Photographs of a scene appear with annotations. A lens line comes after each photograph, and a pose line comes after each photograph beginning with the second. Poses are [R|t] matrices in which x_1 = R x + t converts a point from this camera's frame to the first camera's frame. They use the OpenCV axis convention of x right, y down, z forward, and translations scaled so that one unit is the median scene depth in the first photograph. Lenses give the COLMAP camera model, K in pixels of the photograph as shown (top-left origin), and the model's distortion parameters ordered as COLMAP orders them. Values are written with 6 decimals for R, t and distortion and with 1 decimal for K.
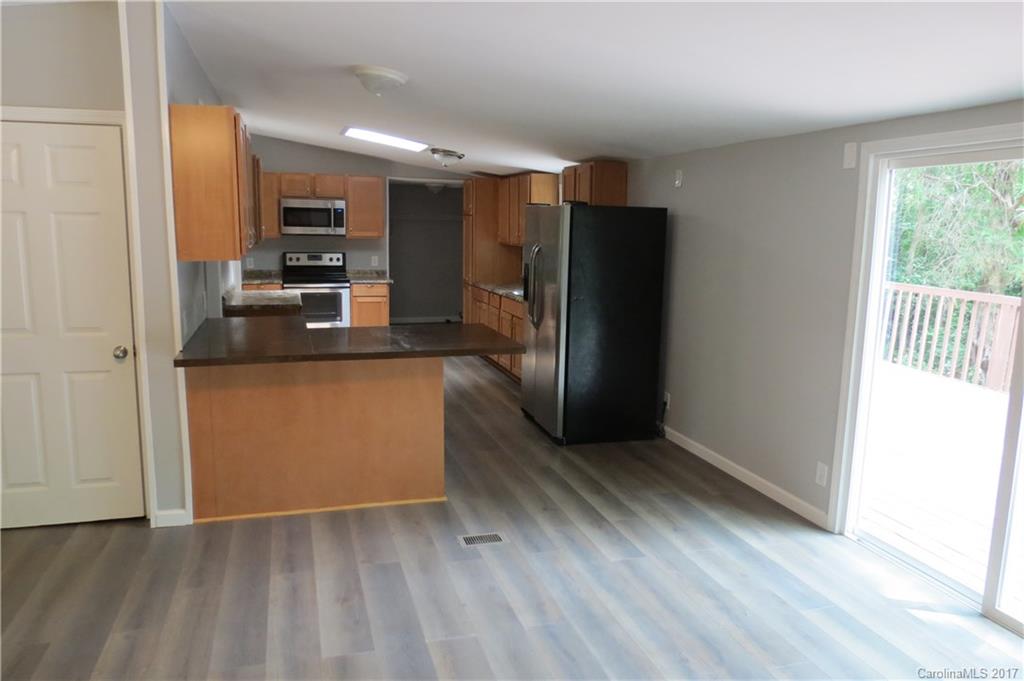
lens RADIAL K [[727.6, 0, 512.6], [0, 727.6, 341.4], [0, 0, 1]] dist [-0.029813, 0.011402]
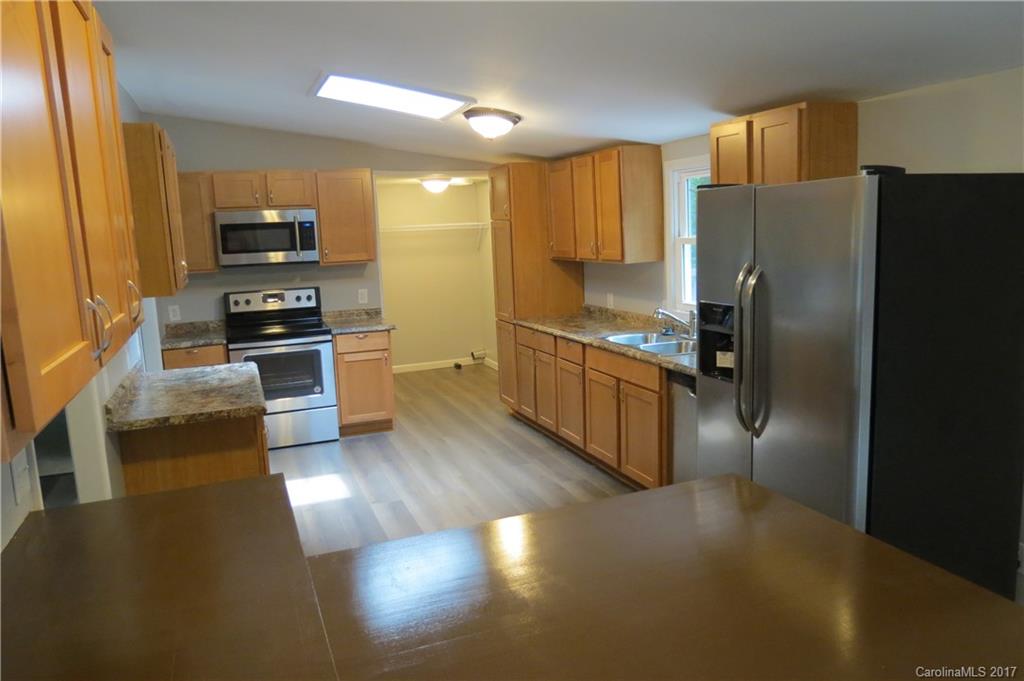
lens RADIAL K [[727.6, 0, 510.4], [0, 727.6, 341.9], [0, 0, 1]] dist [-0.029813, 0.011402]
pose [[0.995688, -0.069911, 0.060978, -0.103152], [0.070367, 0.997507, -0.005360, -0.057994], [-0.060451, 0.009628, 0.998125, 0.334827]]
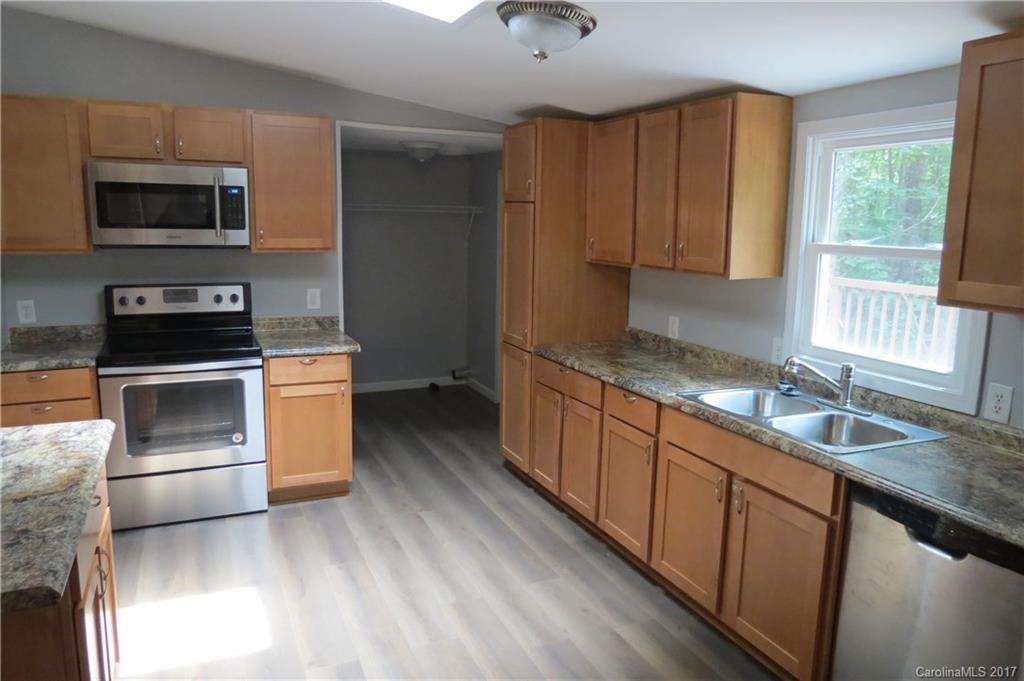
lens RADIAL K [[727.6, 0, 510.4], [0, 727.6, 339.1], [0, 0, 1]] dist [-0.029813, 0.011402]
pose [[0.992864, -0.021587, 0.117285, -0.125538], [0.021043, 0.999761, 0.005874, -0.089418], [-0.117384, -0.003364, 0.993081, 0.543728]]
